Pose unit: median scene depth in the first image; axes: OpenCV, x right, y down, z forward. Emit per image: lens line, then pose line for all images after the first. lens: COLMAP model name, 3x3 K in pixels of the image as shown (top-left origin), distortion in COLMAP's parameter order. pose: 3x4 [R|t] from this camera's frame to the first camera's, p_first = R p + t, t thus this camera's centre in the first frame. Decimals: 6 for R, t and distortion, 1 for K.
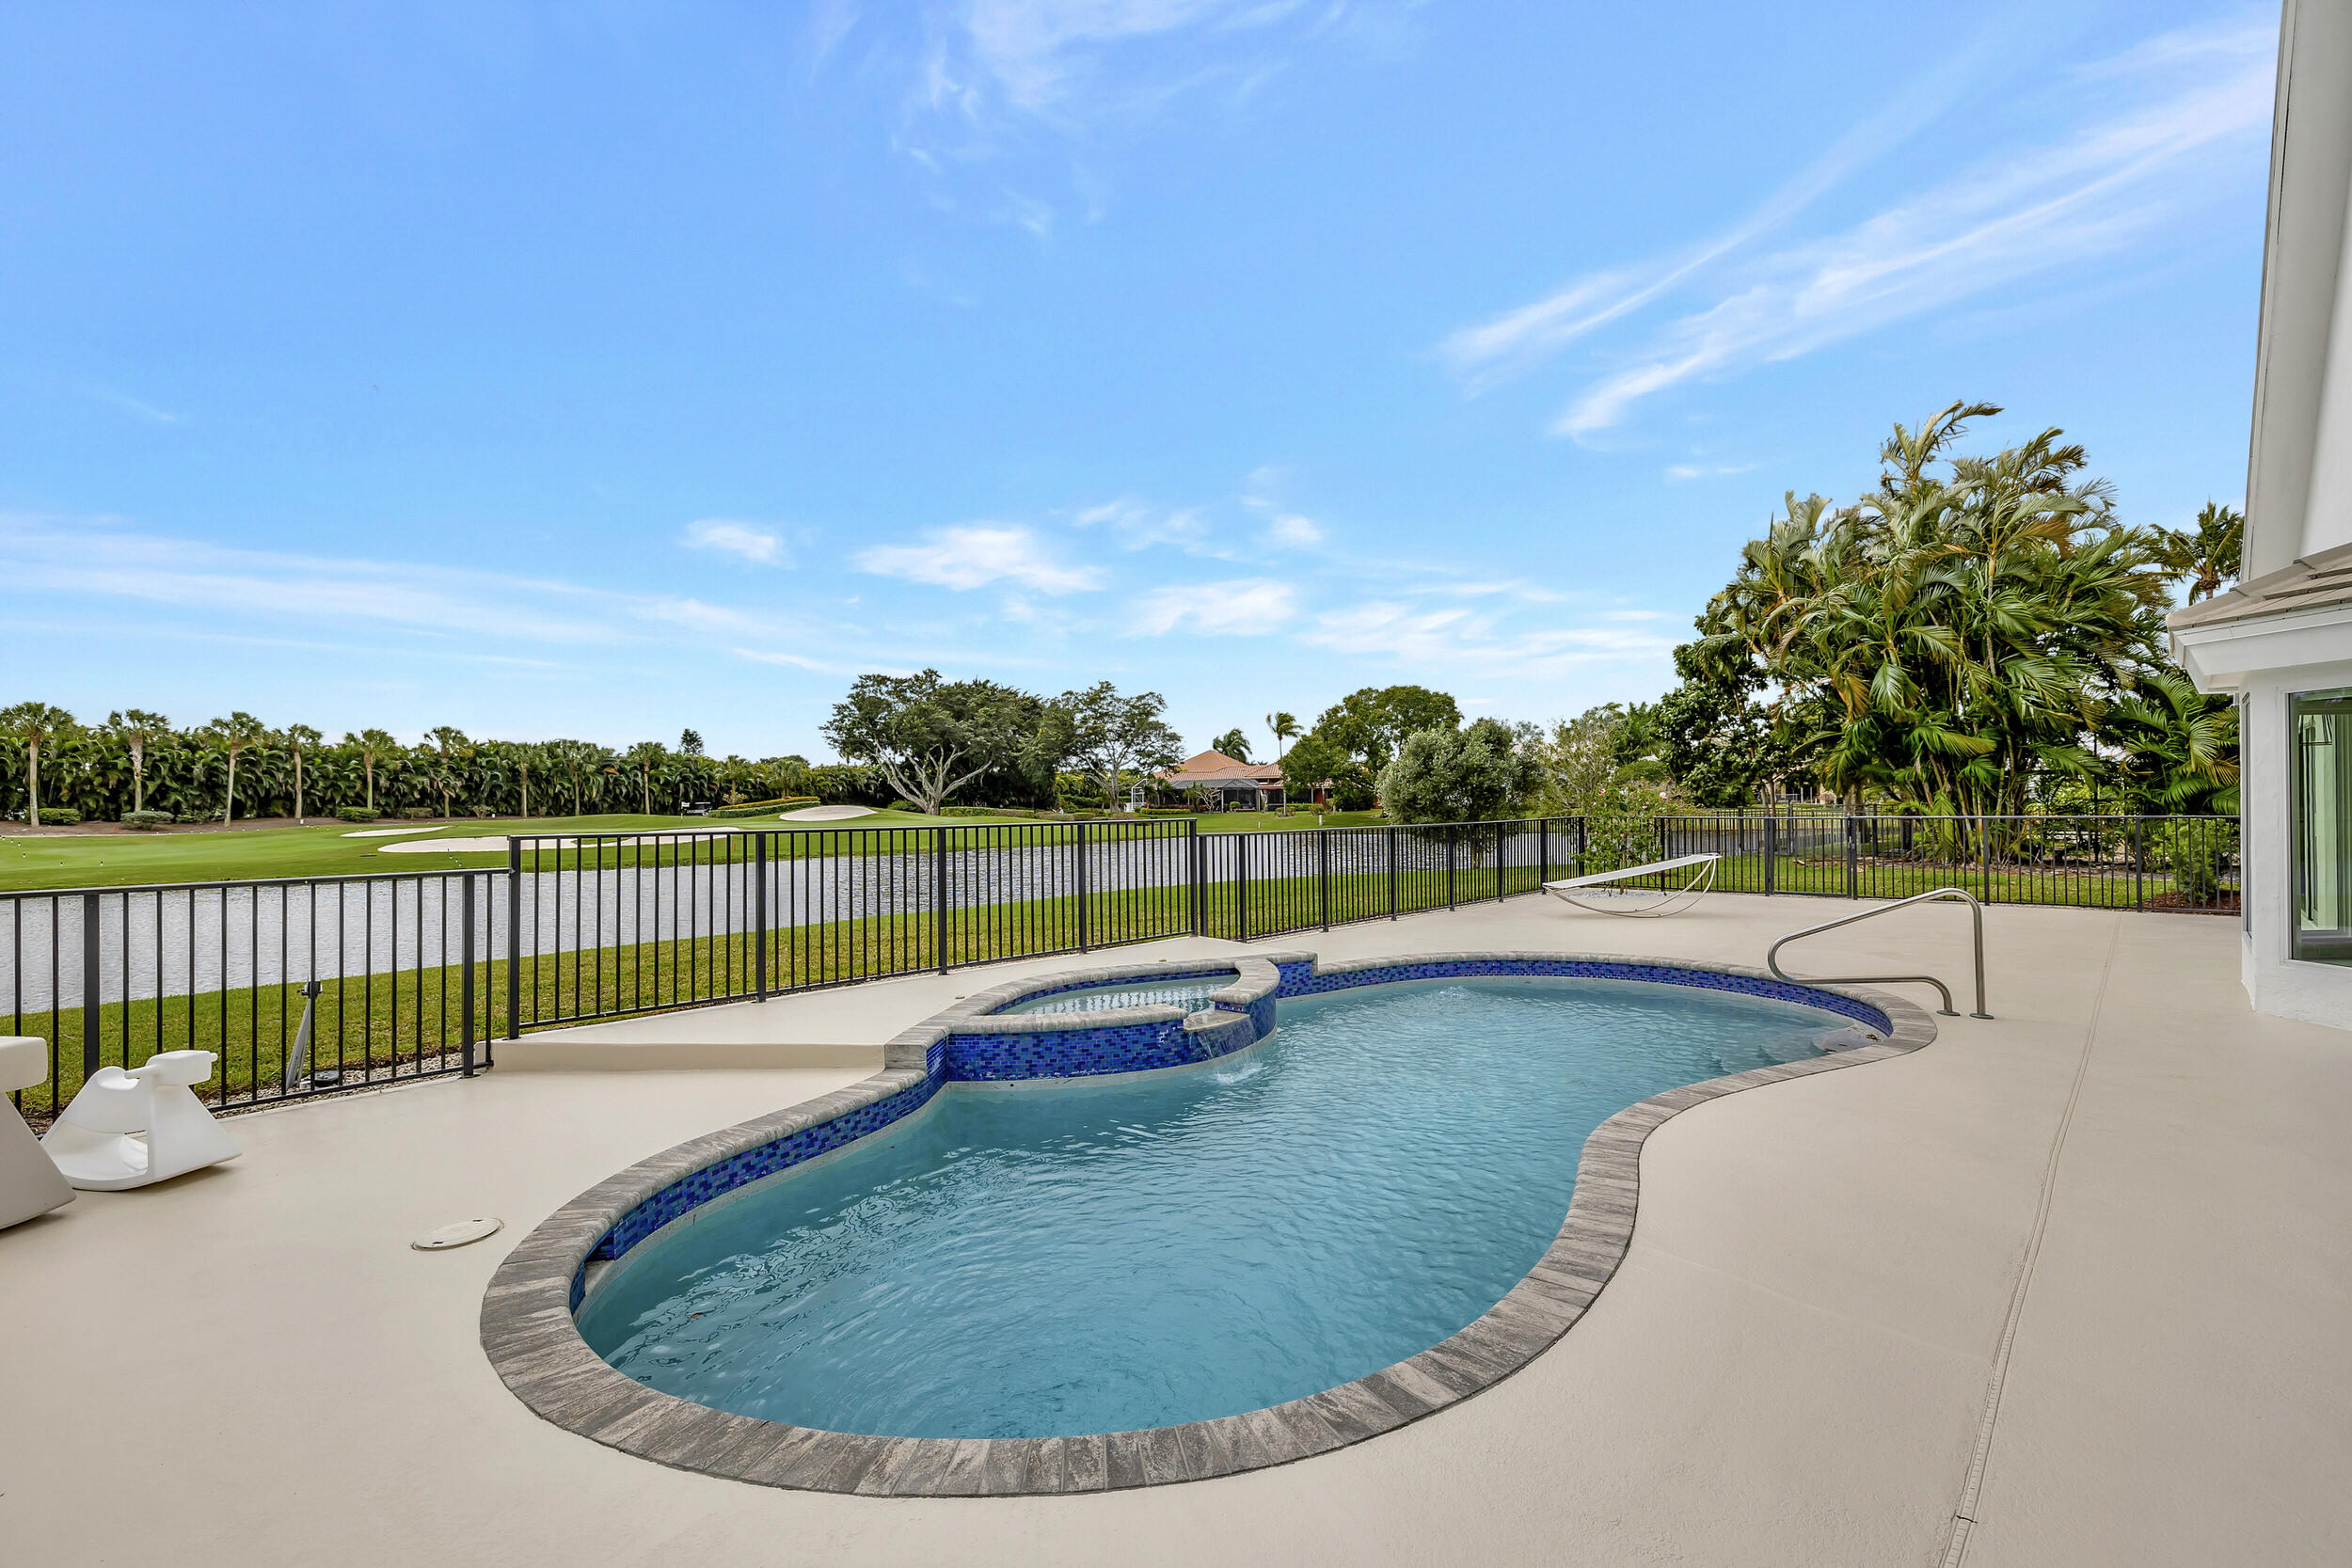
lens RADIAL K [[1070.7, 0, 1190.8], [0, 1070.7, 778.6], [0, 0, 1]] dist [0.016303, 0.001692]
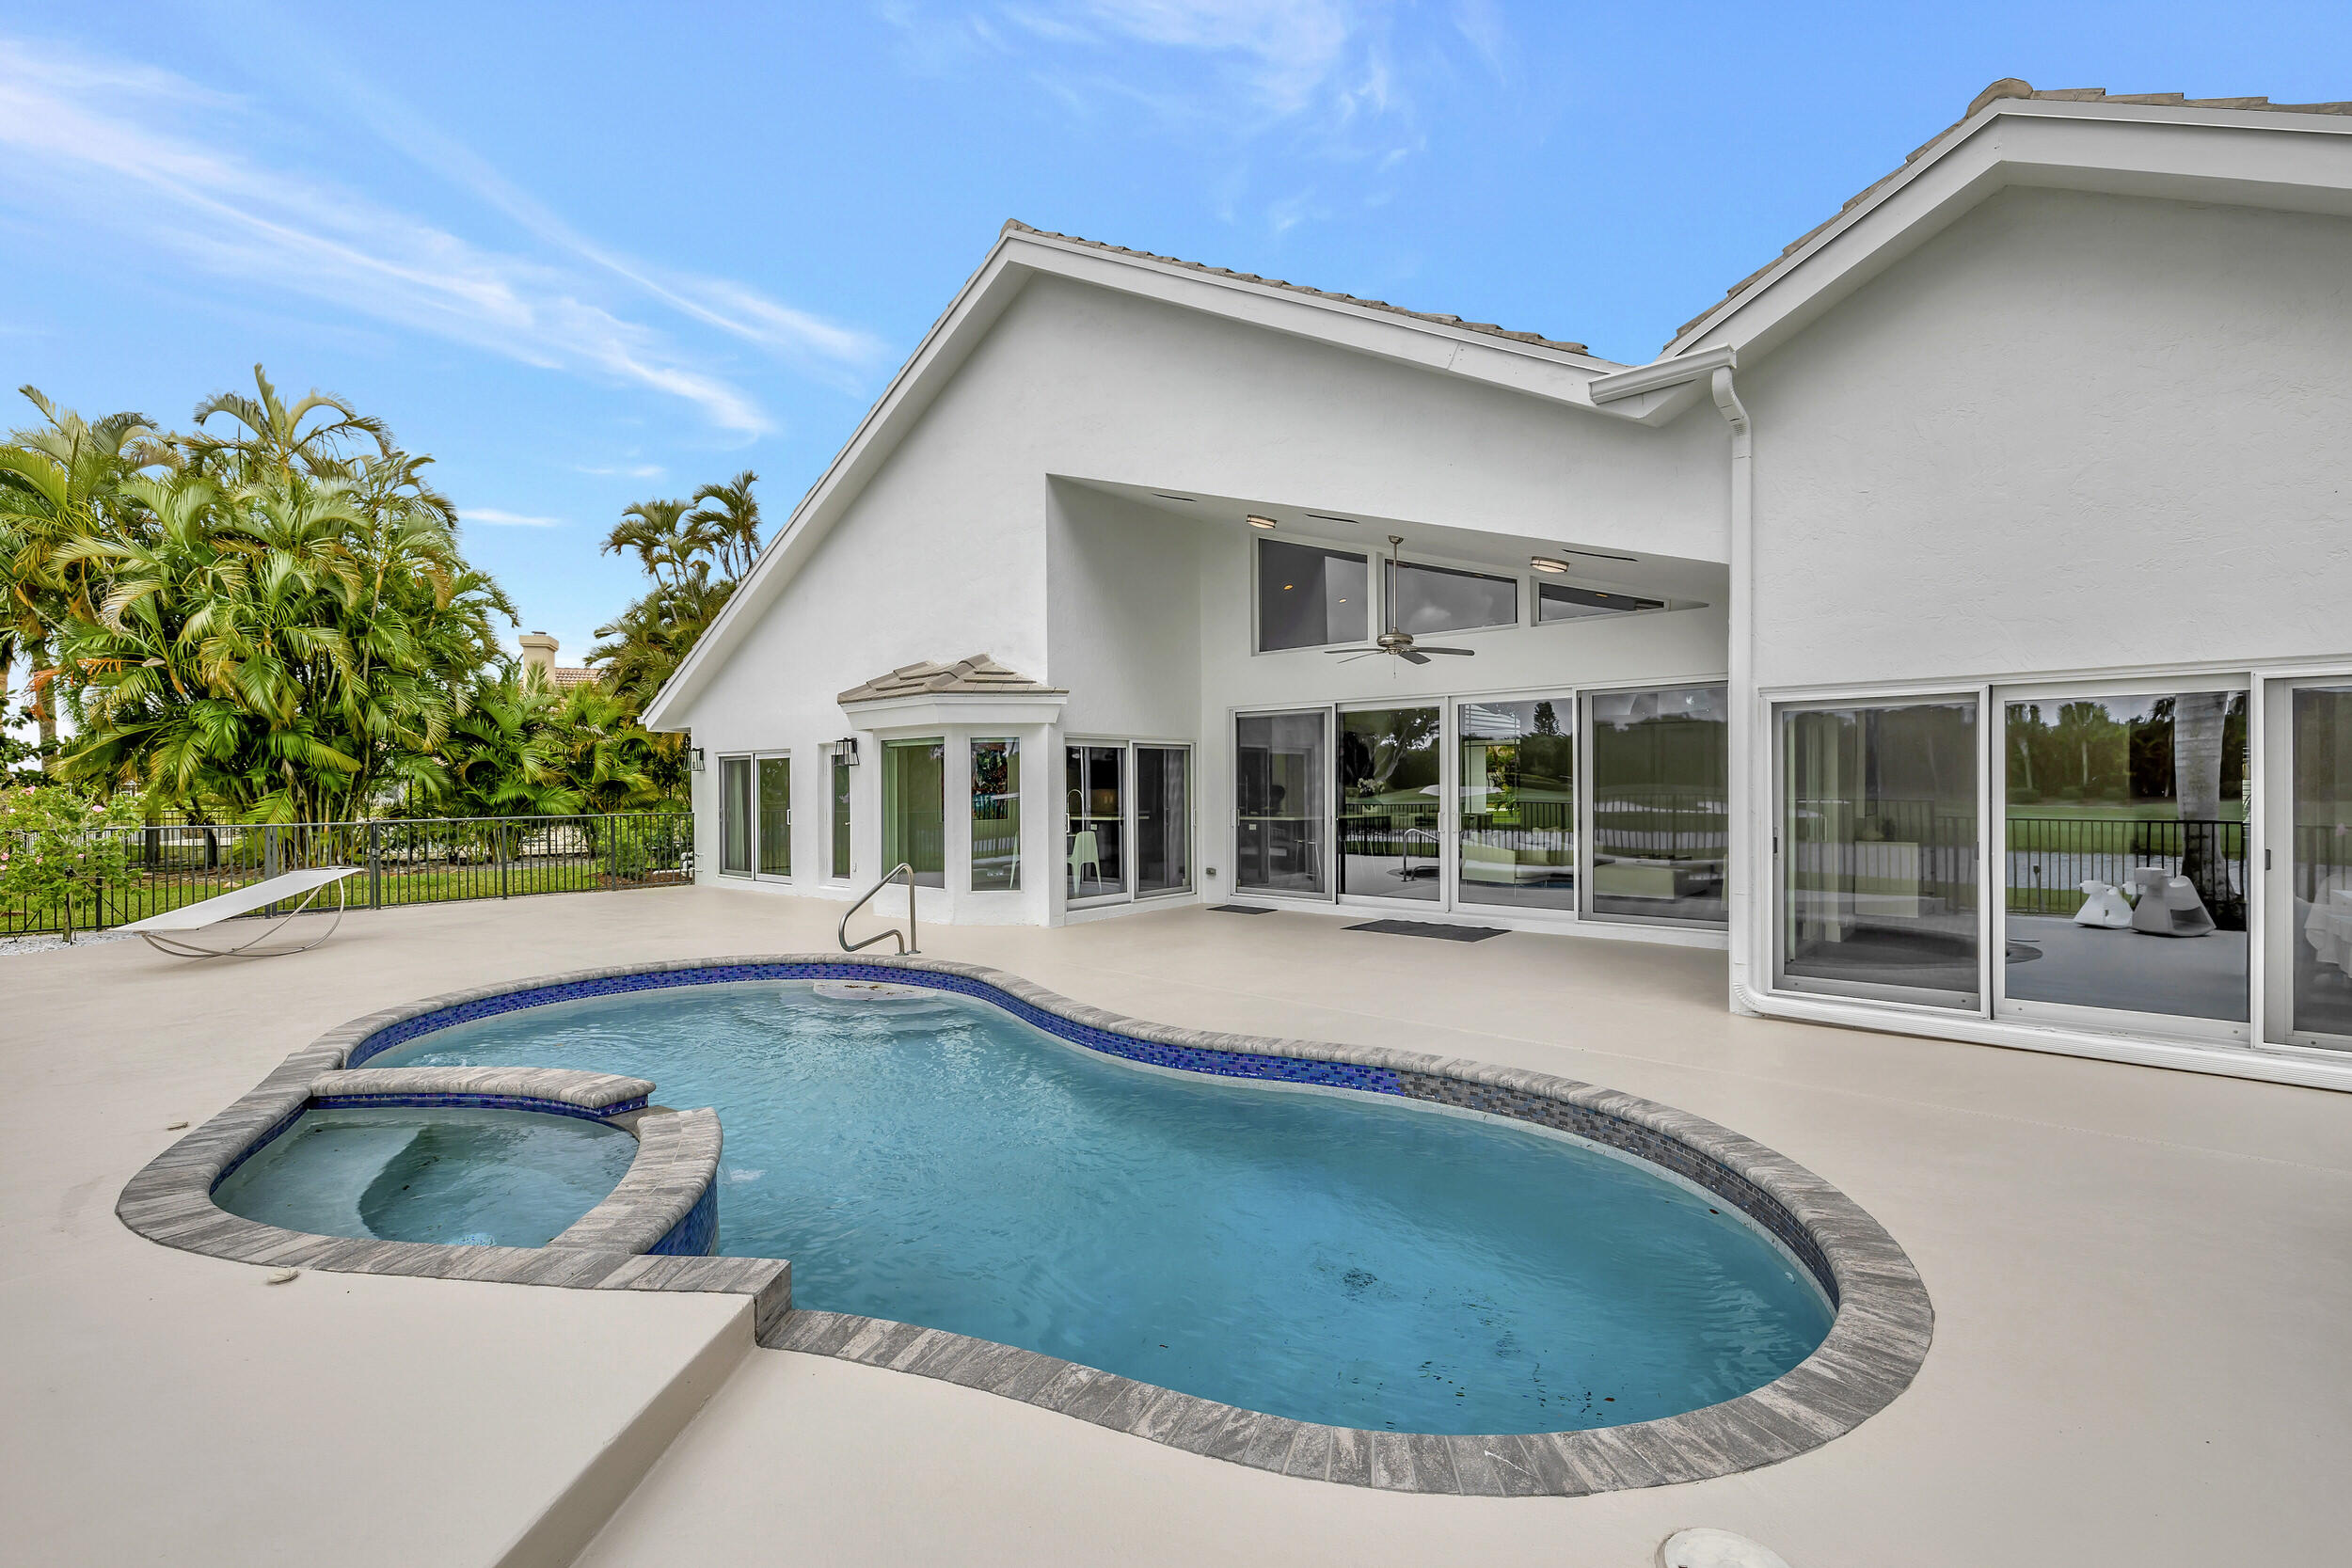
lens RADIAL K [[1065.2, 0, 1151.8], [0, 1065.2, 788.0], [0, 0, 1]] dist [-0.003530, 0.000762]
pose [[-0.032815, 0.017348, 0.999311, -1.363229], [-0.015178, 0.999725, -0.017853, 0.049587], [-0.999346, -0.015753, -0.032542, 1.491649]]
